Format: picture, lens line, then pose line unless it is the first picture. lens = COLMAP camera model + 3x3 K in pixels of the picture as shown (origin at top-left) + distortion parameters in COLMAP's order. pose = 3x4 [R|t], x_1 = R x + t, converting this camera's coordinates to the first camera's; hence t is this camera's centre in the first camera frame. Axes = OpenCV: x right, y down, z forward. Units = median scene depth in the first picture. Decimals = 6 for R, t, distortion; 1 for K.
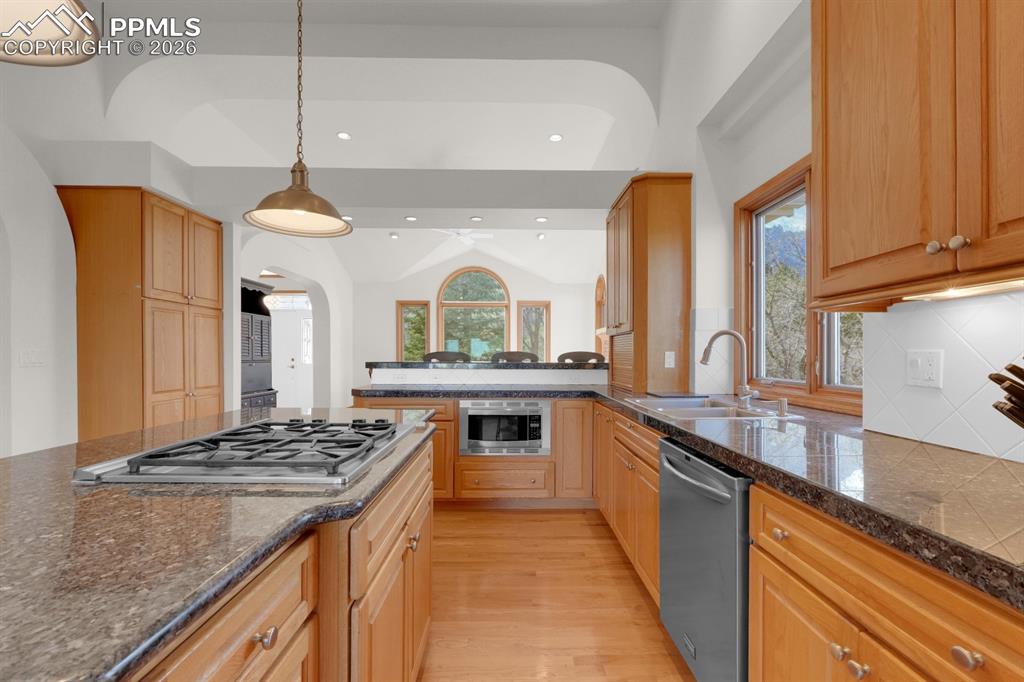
lens RADIAL K [[451.2, 0, 512.0], [0, 451.2, 341.0], [0, 0, 1]] dist [0.000285, 0.000150]
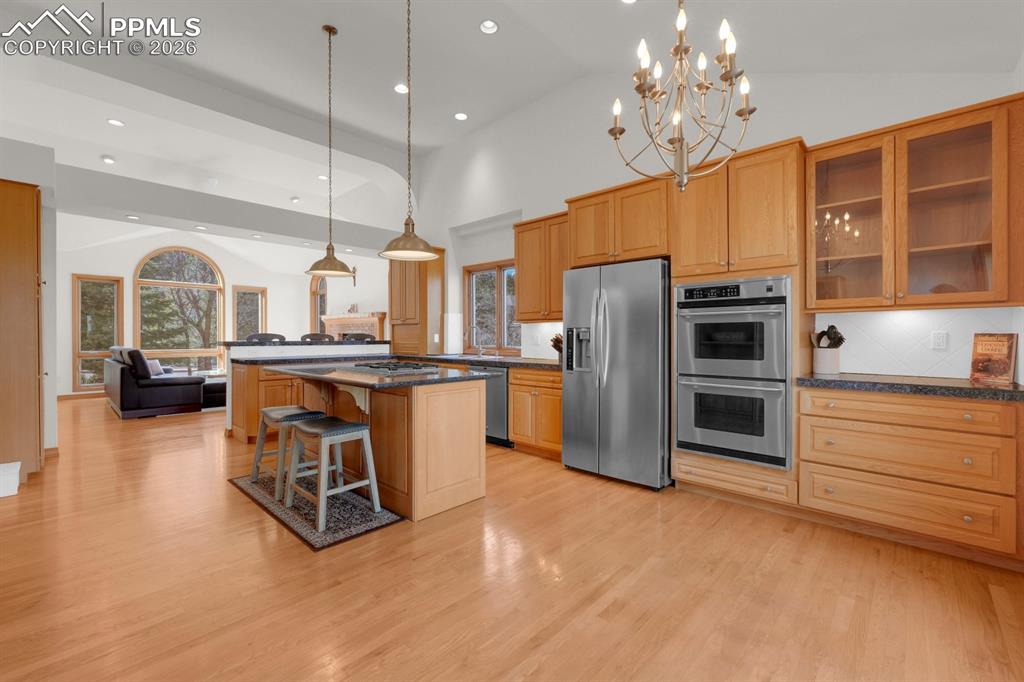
lens RADIAL K [[432.4, 0, 513.4], [0, 432.4, 335.3], [0, 0, 1]] dist [-0.000260, 0.000205]
pose [[0.695277, -0.002369, 0.718738, -0.561742], [-0.021474, 0.999480, 0.024067, -0.018073], [-0.718421, -0.032167, 0.694864, -0.430293]]
